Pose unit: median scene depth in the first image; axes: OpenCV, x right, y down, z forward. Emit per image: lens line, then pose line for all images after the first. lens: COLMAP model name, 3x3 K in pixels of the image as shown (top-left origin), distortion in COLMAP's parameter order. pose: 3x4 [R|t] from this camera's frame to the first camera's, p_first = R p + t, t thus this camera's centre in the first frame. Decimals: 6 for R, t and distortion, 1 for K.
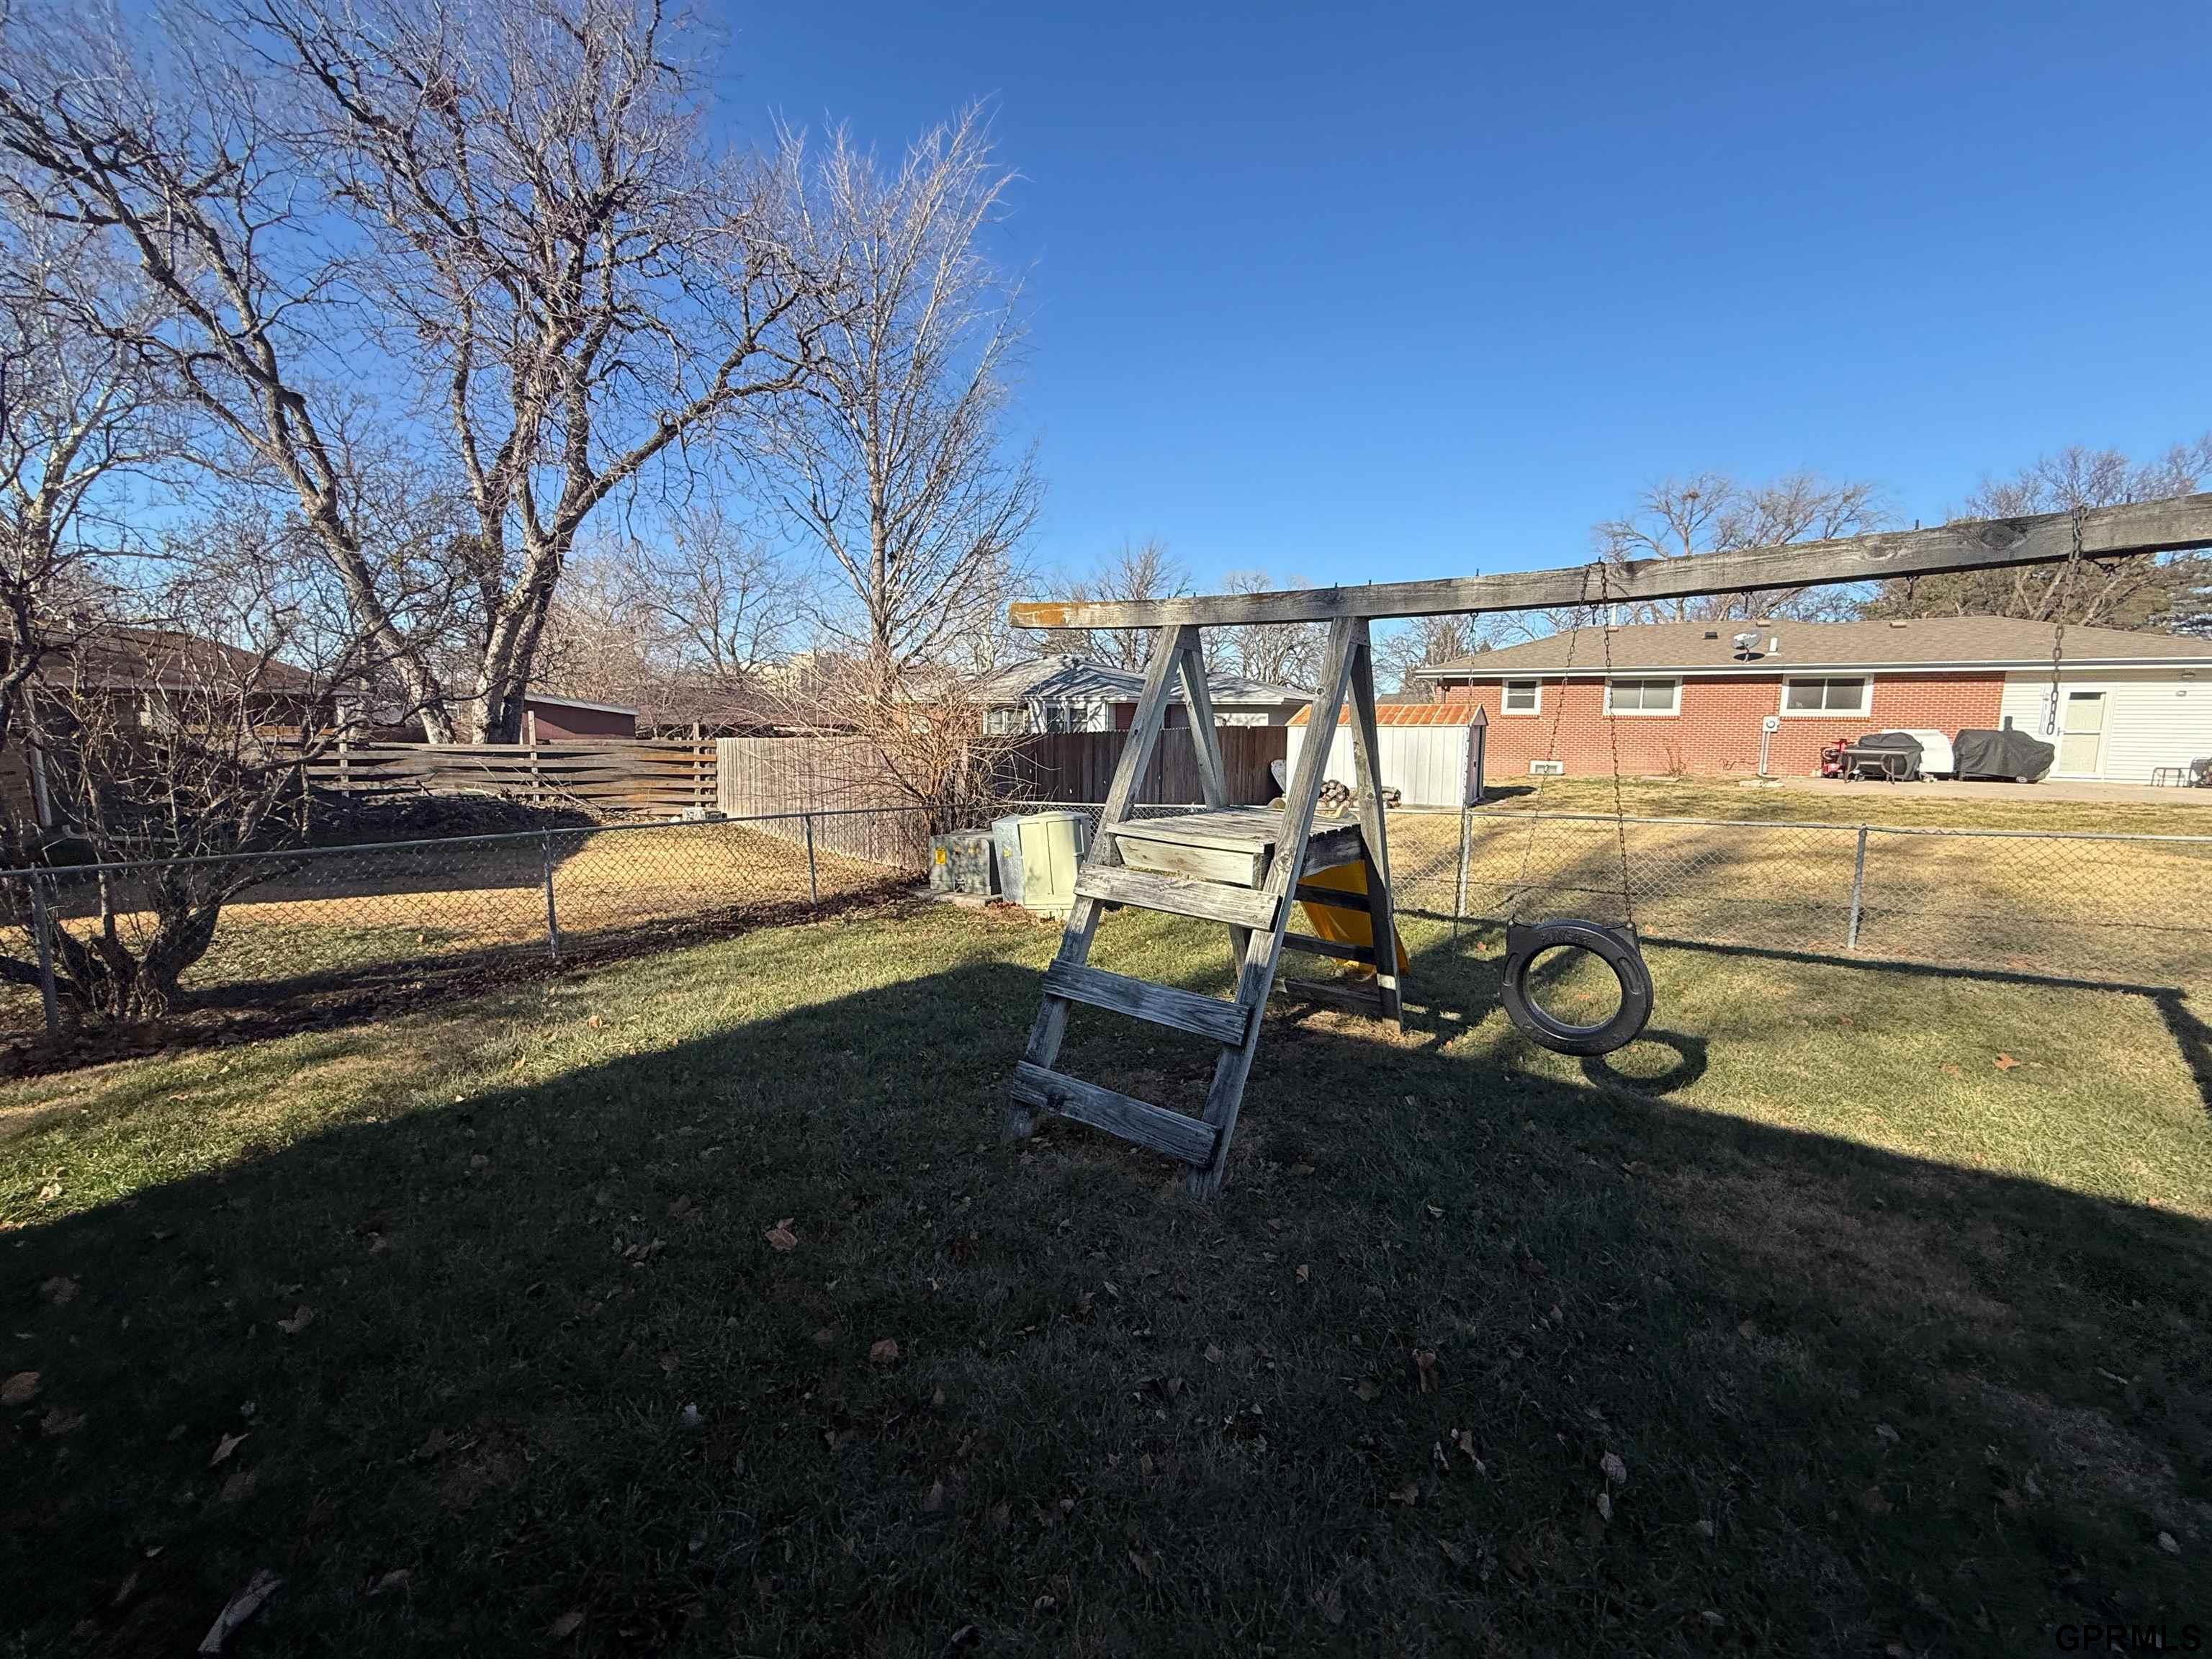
lens RADIAL K [[881.6, 0, 1095.5], [0, 881.6, 829.6], [0, 0, 1]] dist [-0.001303, 0.000393]
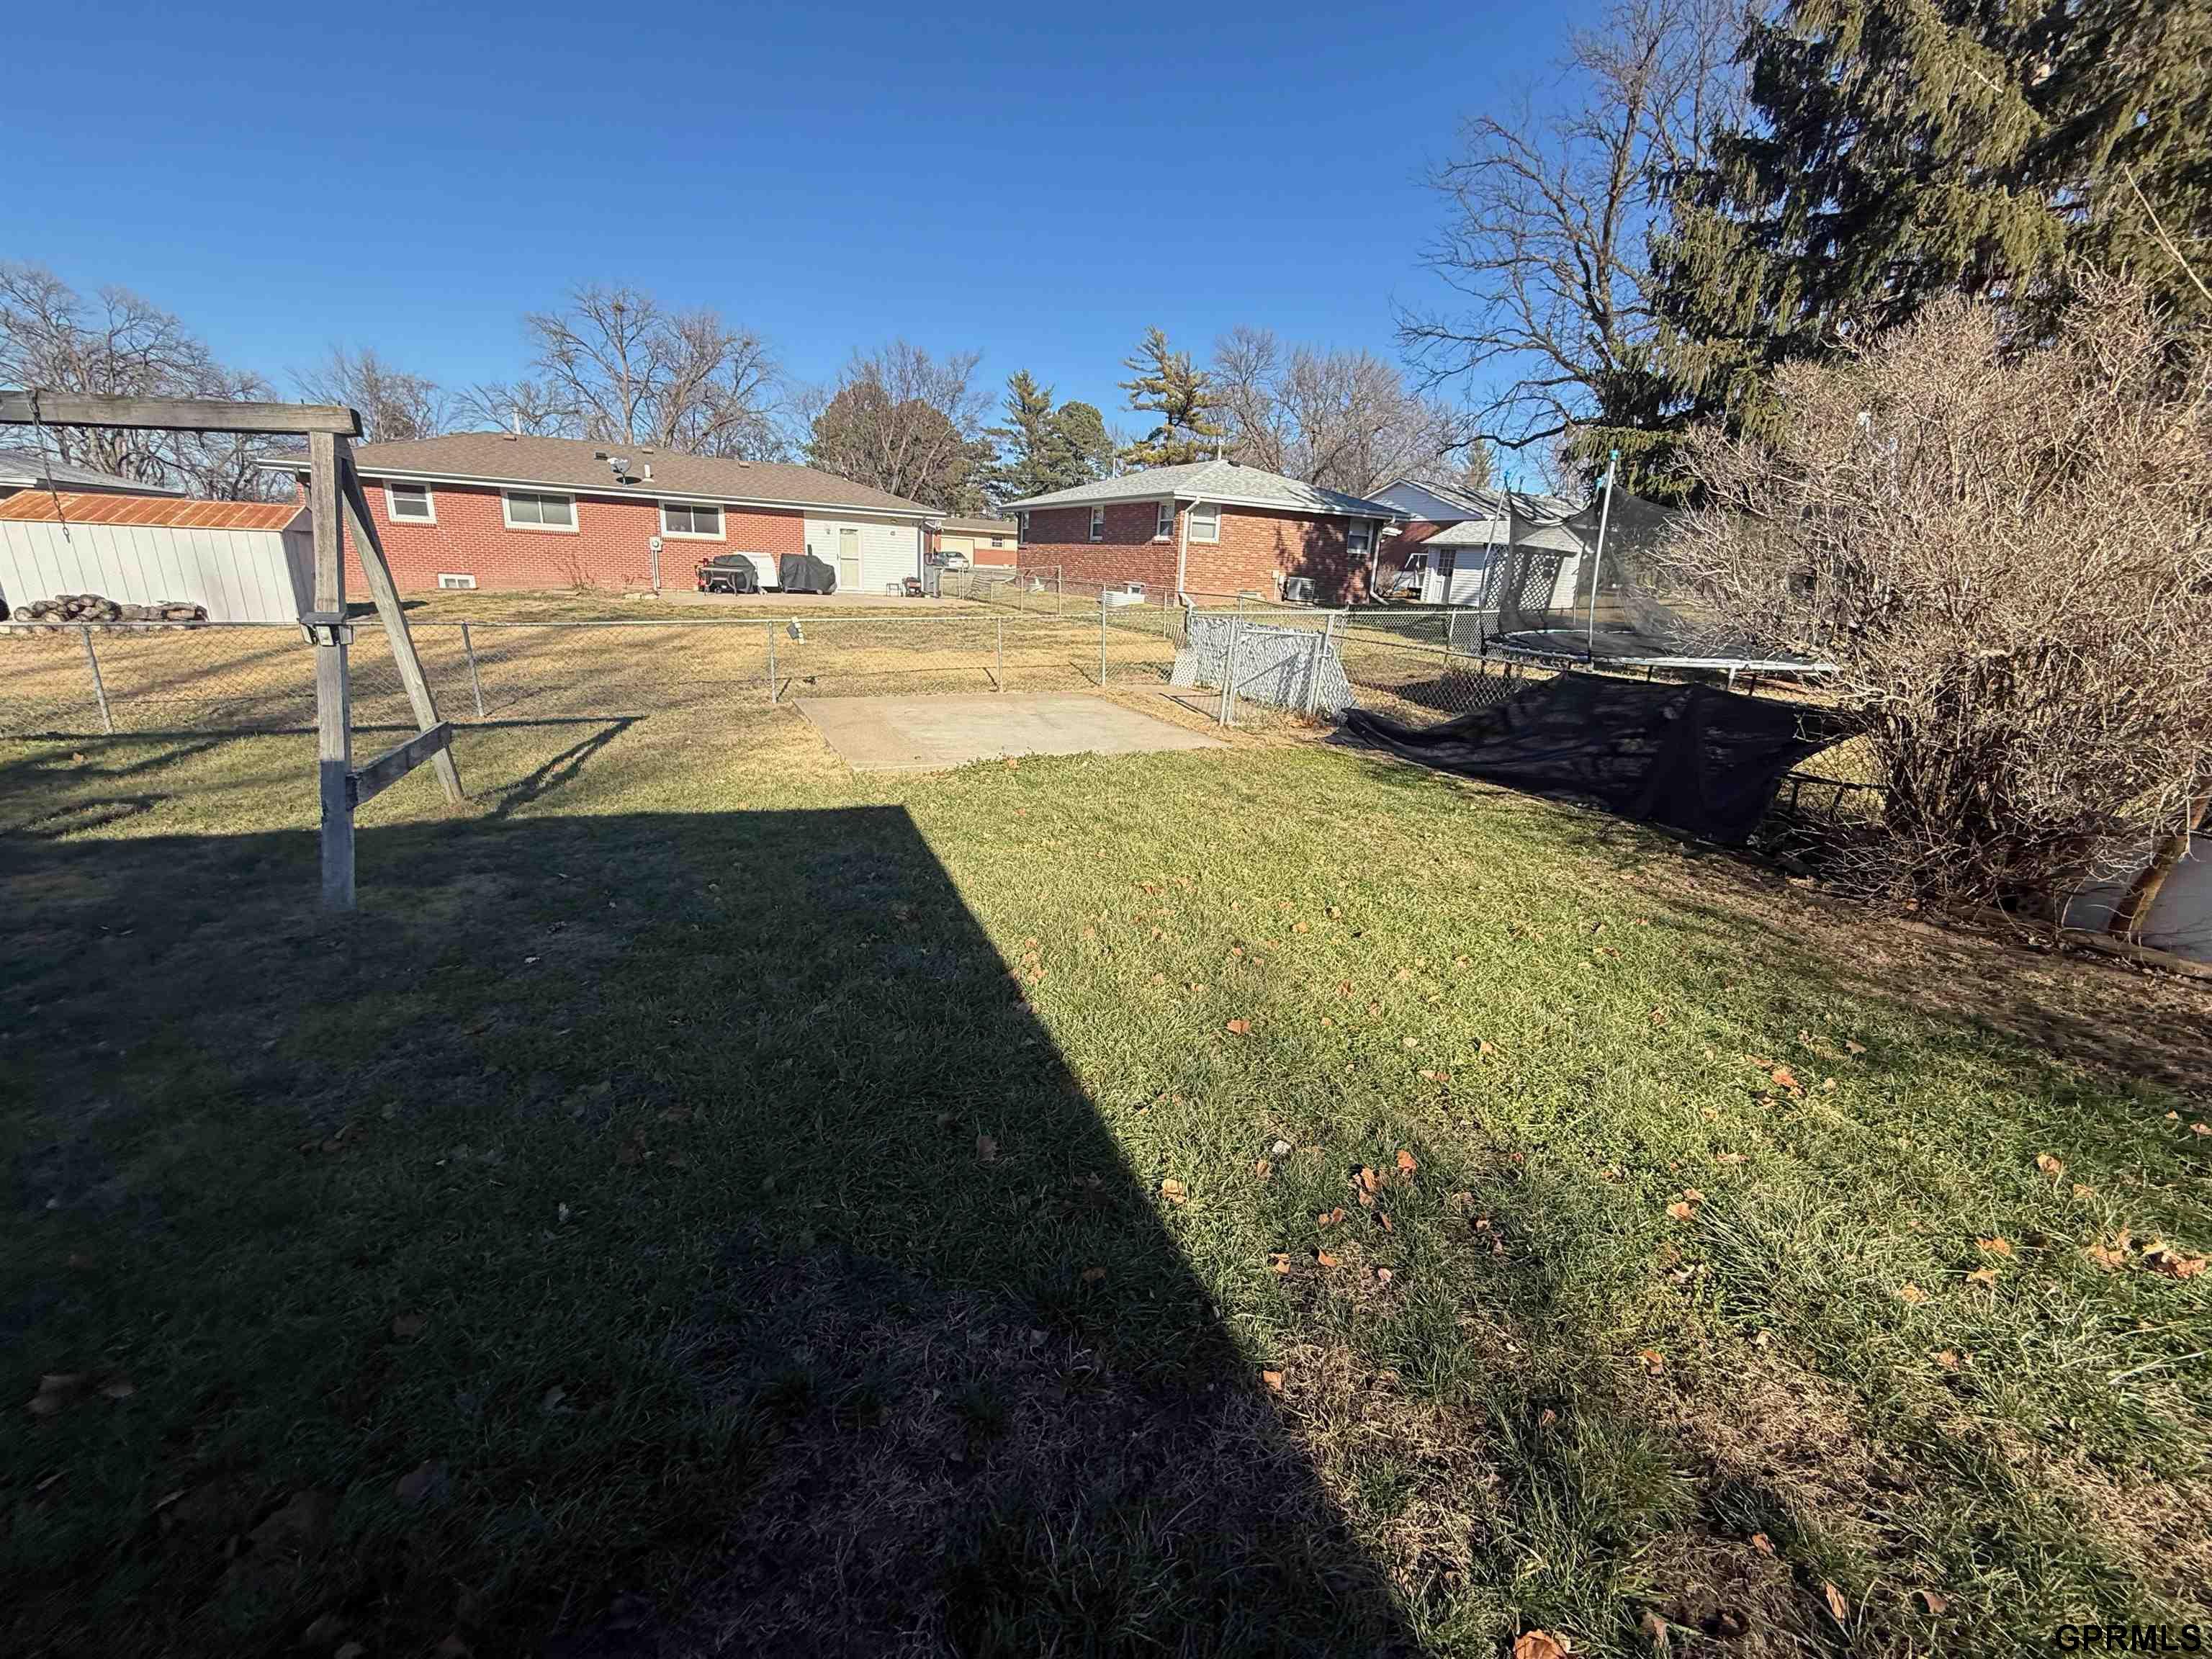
lens RADIAL K [[881.6, 0, 1099.4], [0, 881.6, 828.8], [0, 0, 1]] dist [-0.001303, 0.000393]
pose [[0.559845, -0.217672, 0.799495, 0.109338], [0.054868, 0.972499, 0.226353, 0.019708], [-0.826778, -0.082856, 0.556392, -0.211334]]
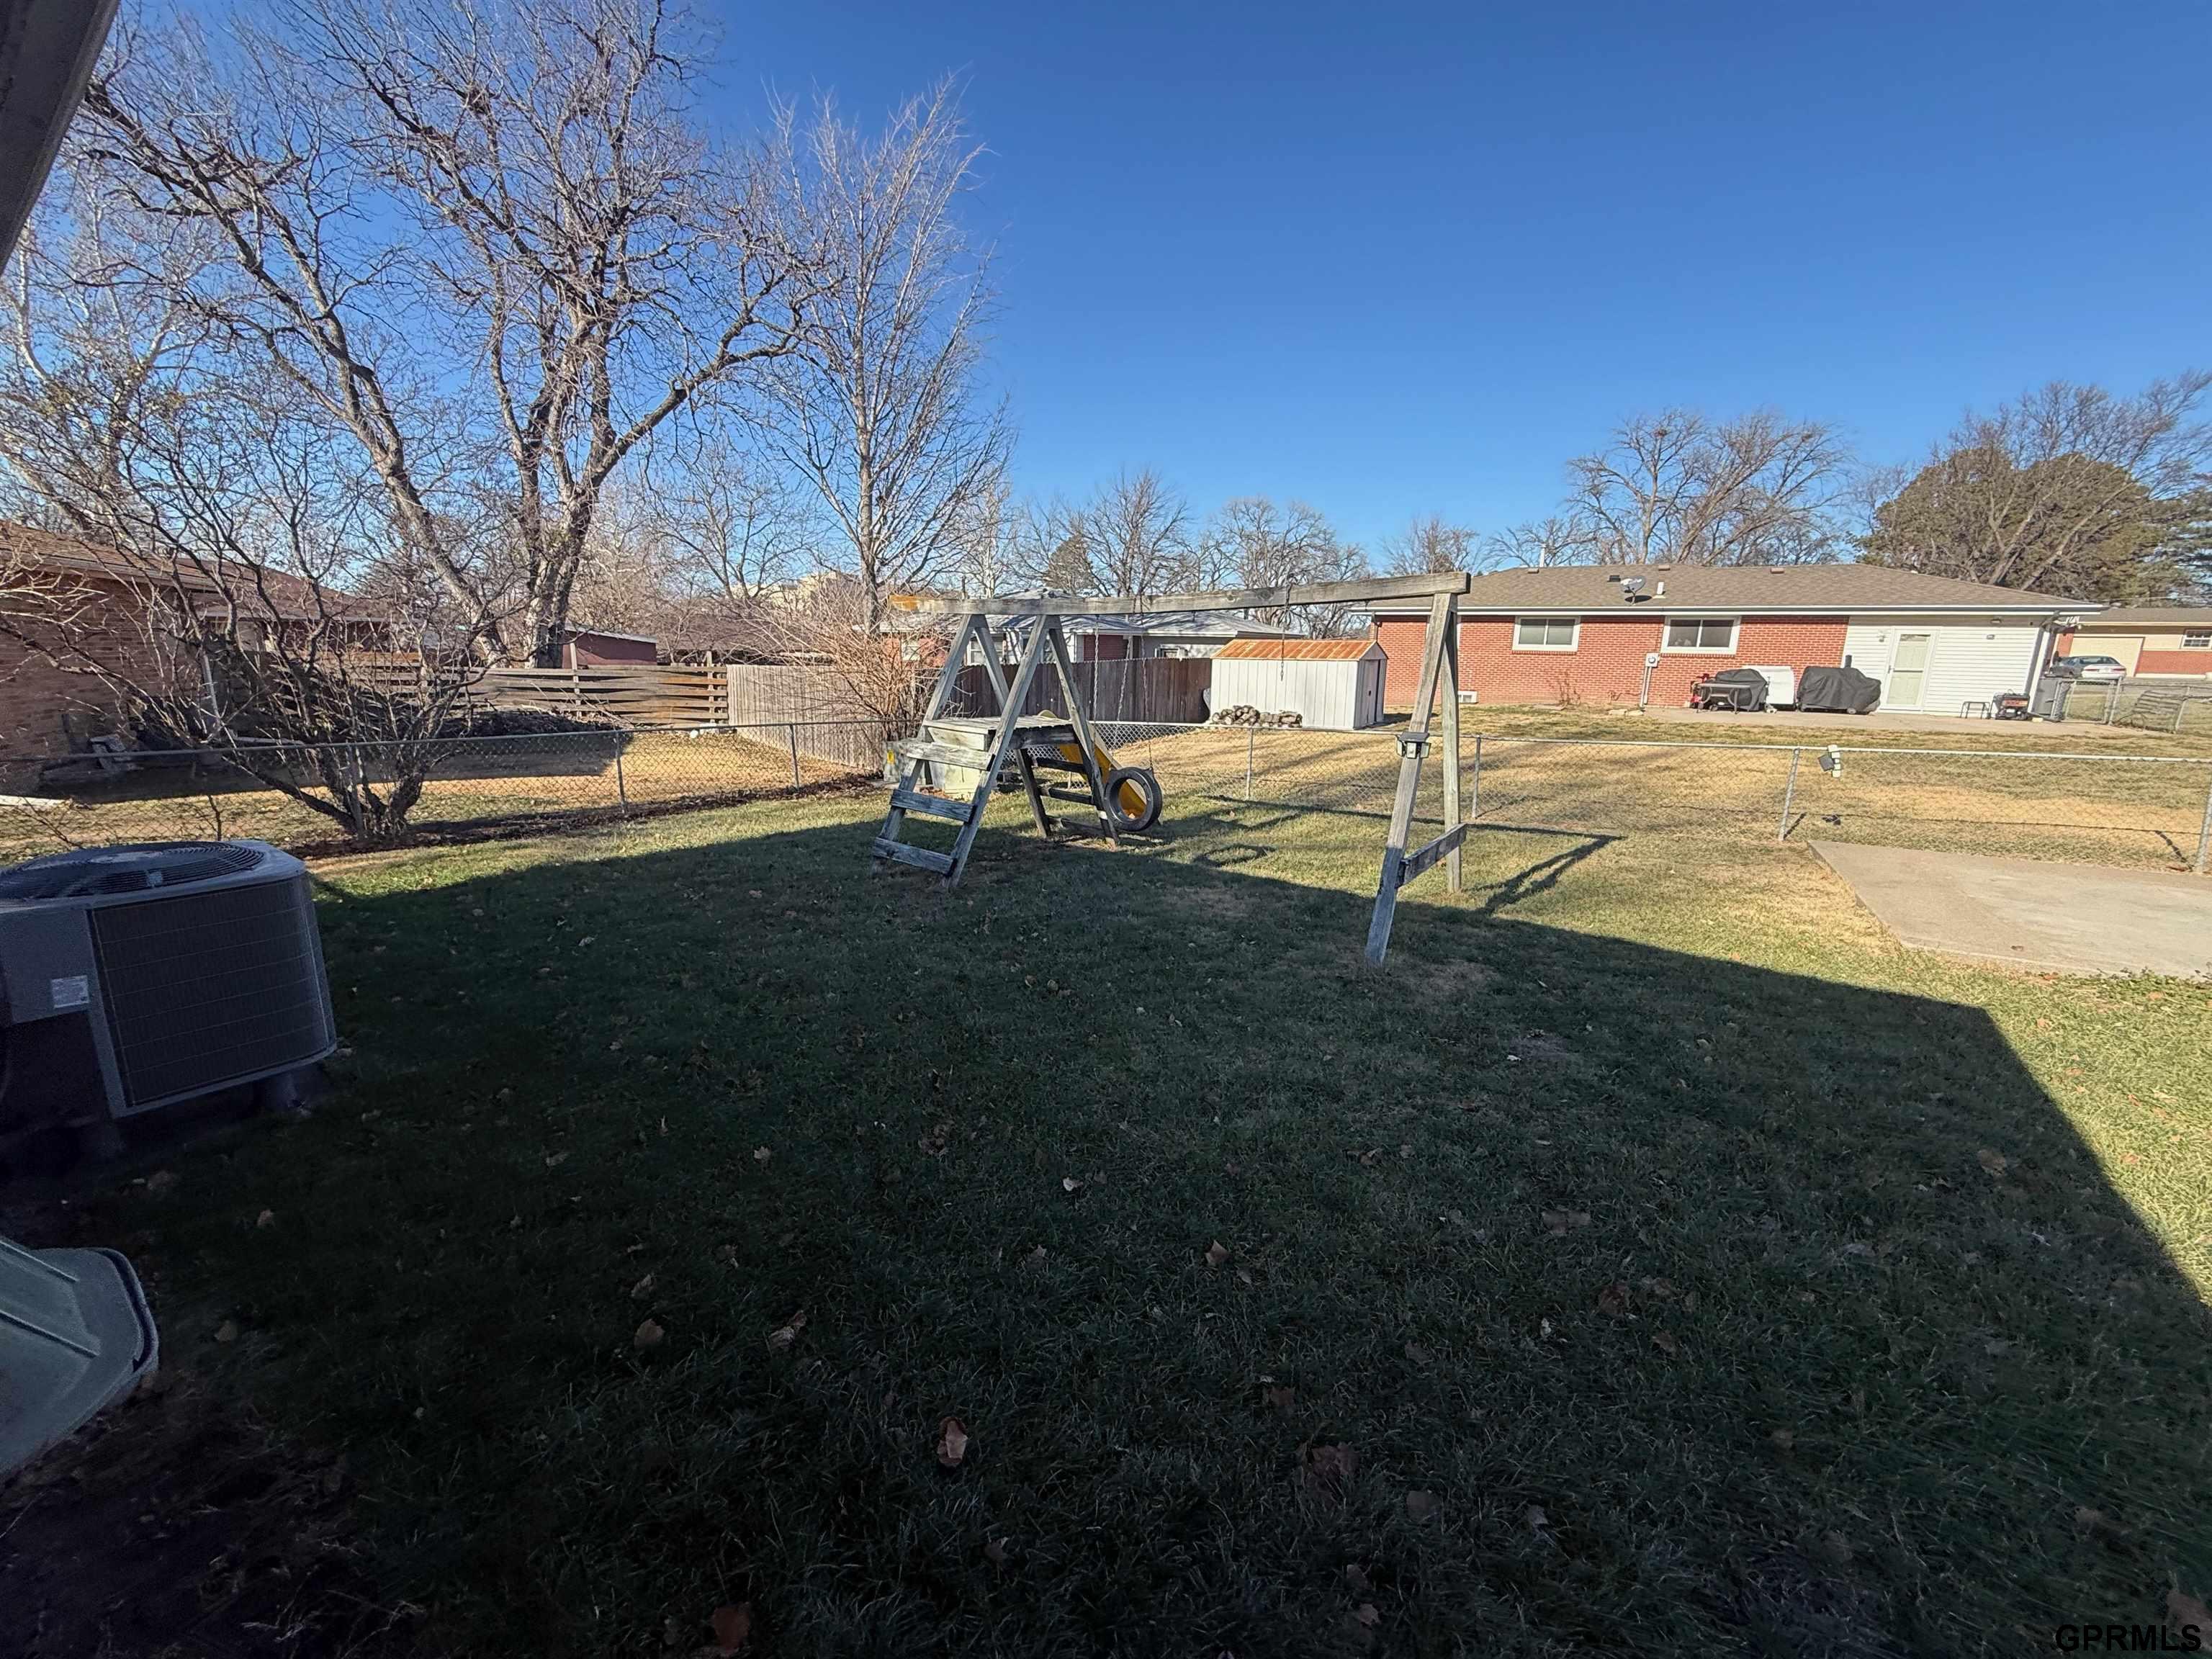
lens RADIAL K [[881.6, 0, 1094.0], [0, 881.6, 829.3], [0, 0, 1]] dist [-0.001303, 0.000393]
pose [[0.999814, 0.011707, -0.015295, 0.091177], [-0.010409, 0.996550, 0.082342, 0.014891], [0.016206, -0.082168, 0.996487, -0.206028]]
